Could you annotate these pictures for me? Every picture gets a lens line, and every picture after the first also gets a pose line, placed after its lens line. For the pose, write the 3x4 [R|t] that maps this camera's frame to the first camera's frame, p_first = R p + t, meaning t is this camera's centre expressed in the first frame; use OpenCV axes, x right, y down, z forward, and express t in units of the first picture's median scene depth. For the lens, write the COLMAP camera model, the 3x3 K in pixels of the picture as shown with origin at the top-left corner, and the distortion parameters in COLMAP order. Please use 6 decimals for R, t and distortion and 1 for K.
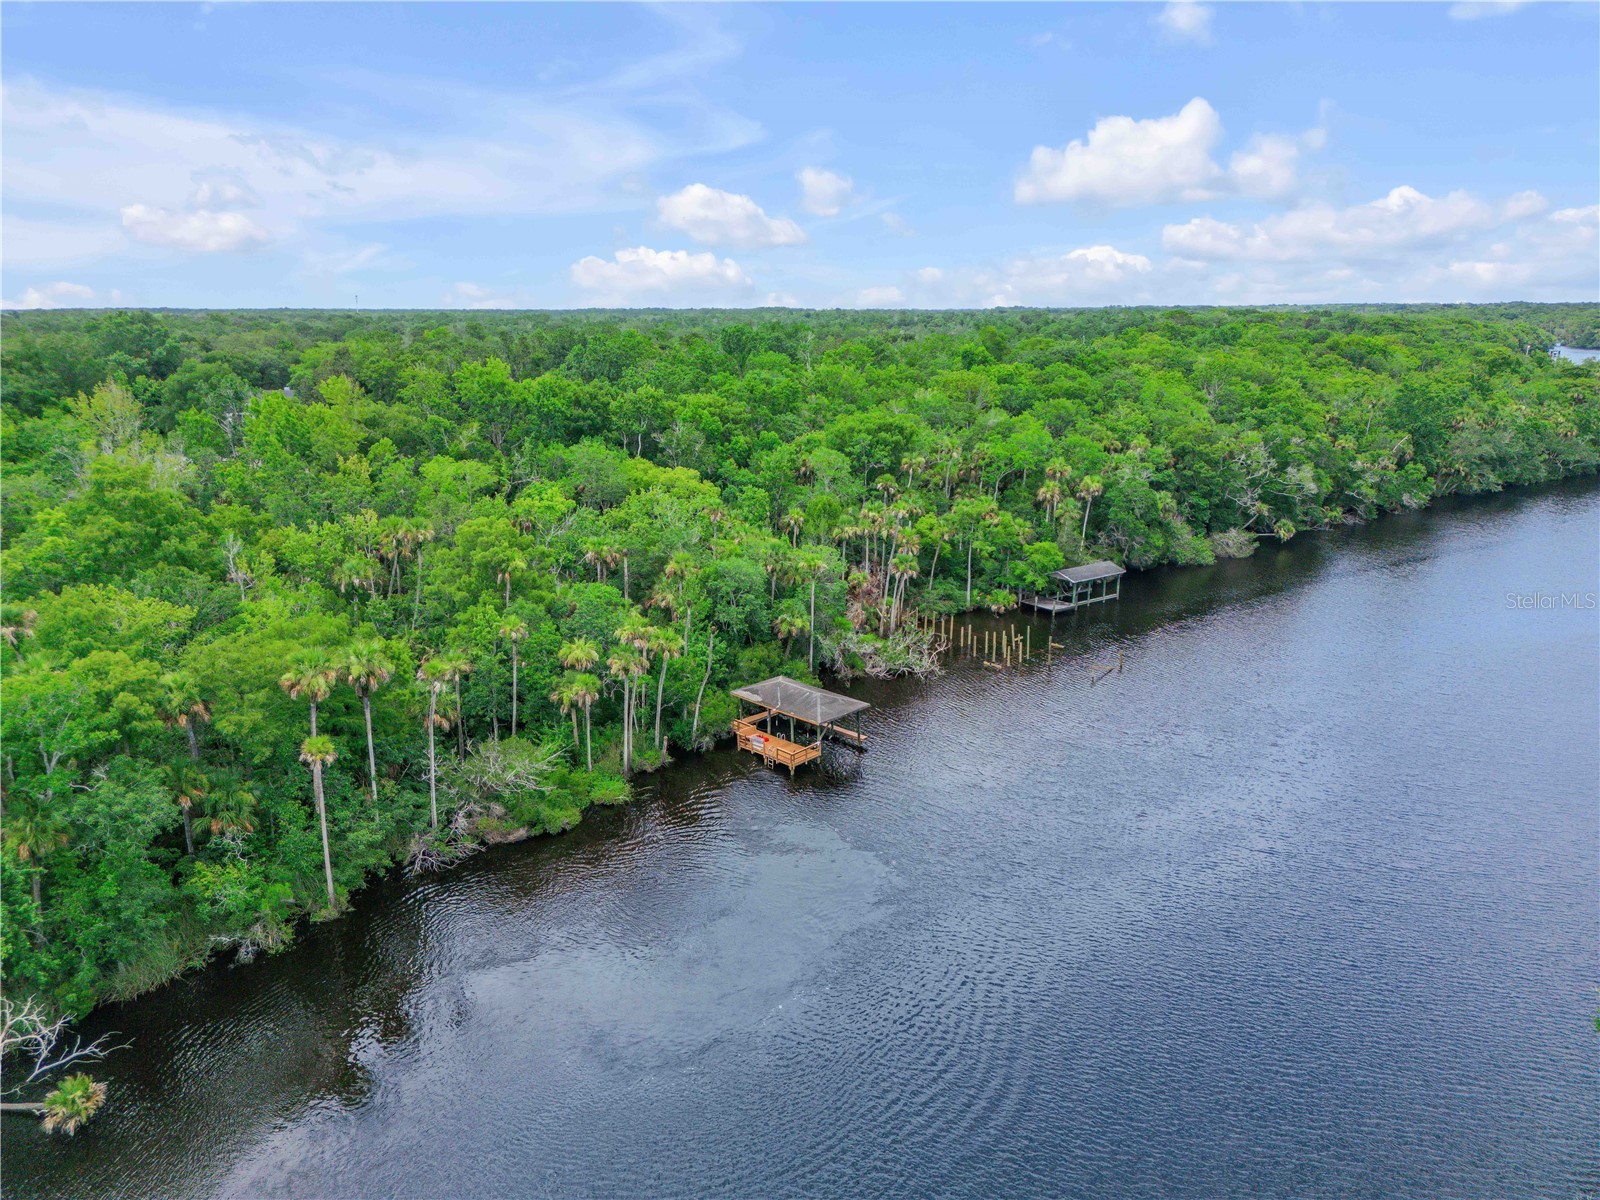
lens RADIAL K [[1135.2, 0, 800.0], [0, 1135.2, 600.0], [0, 0, 1]] dist [0.127821, -0.163466]
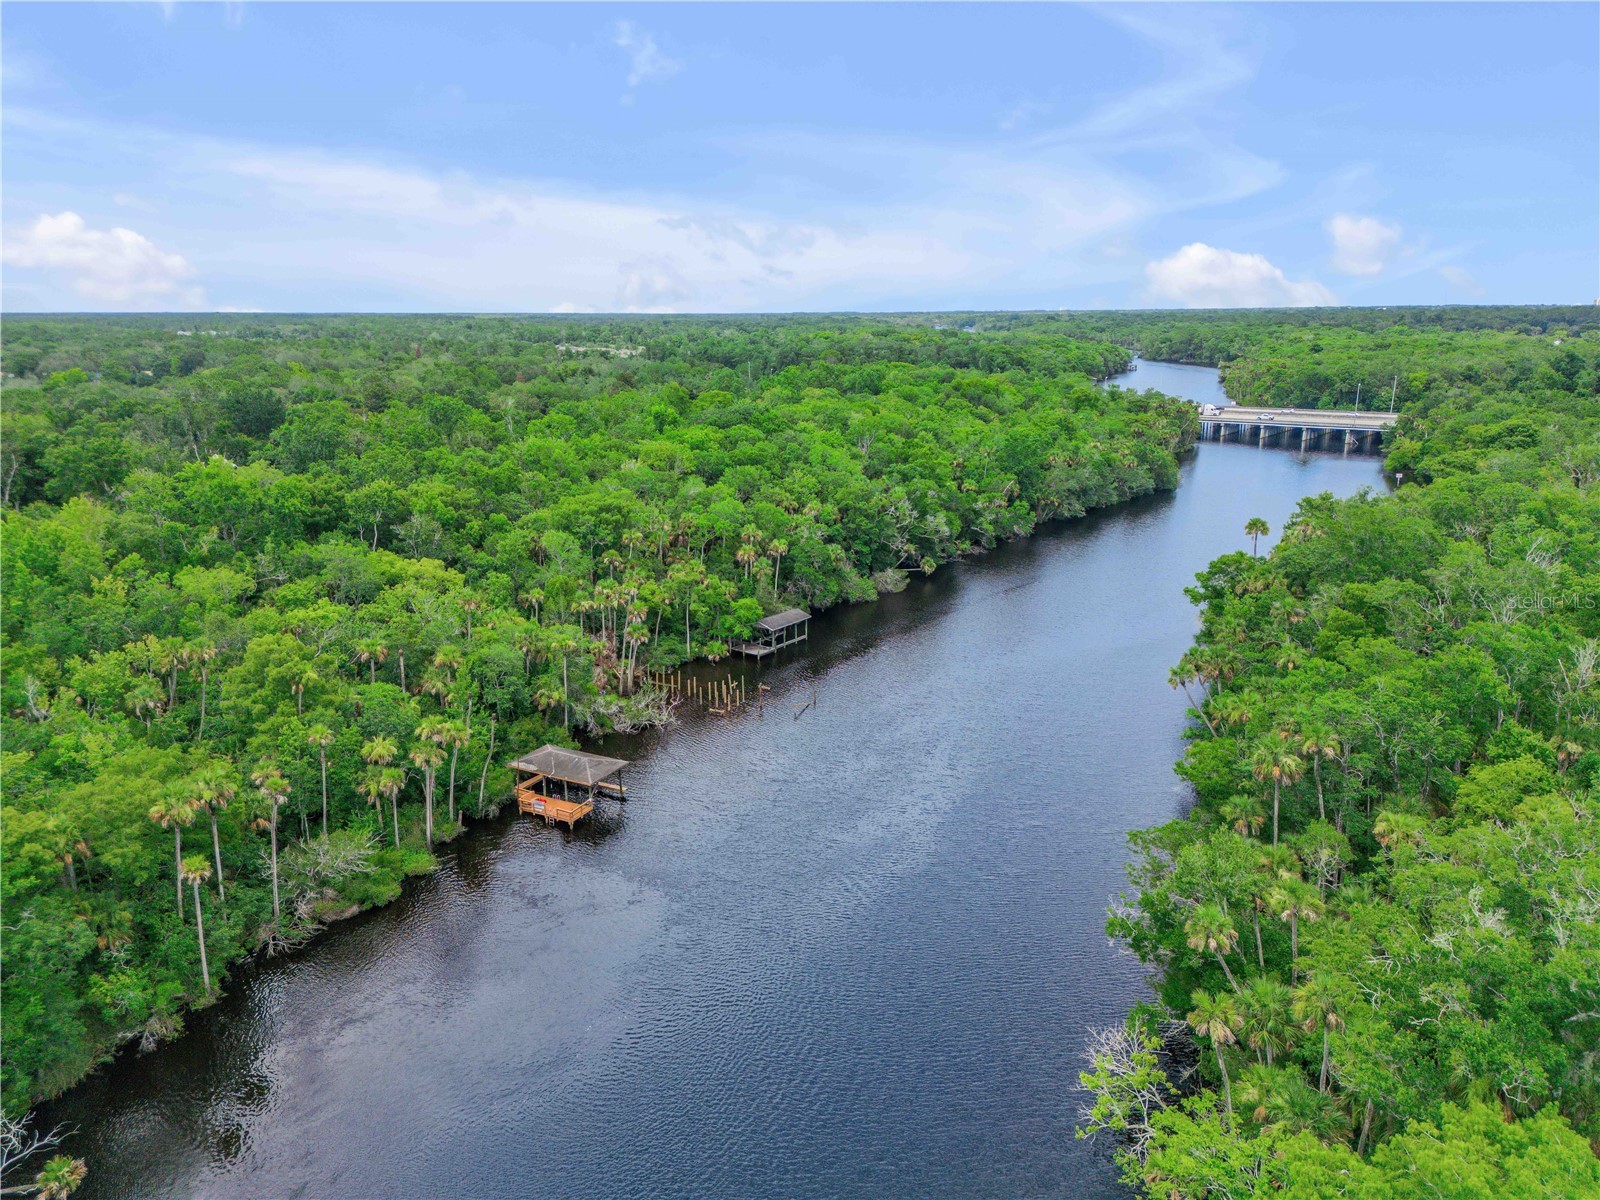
lens RADIAL K [[1116.8, 0, 800.0], [0, 1116.8, 600.0], [0, 0, 1]] dist [0.112268, -0.106452]
pose [[0.960306, -0.071100, 0.269735, -0.055727], [0.072849, 0.997337, 0.003531, -0.054775], [-0.269268, 0.016259, 0.962928, -0.168758]]
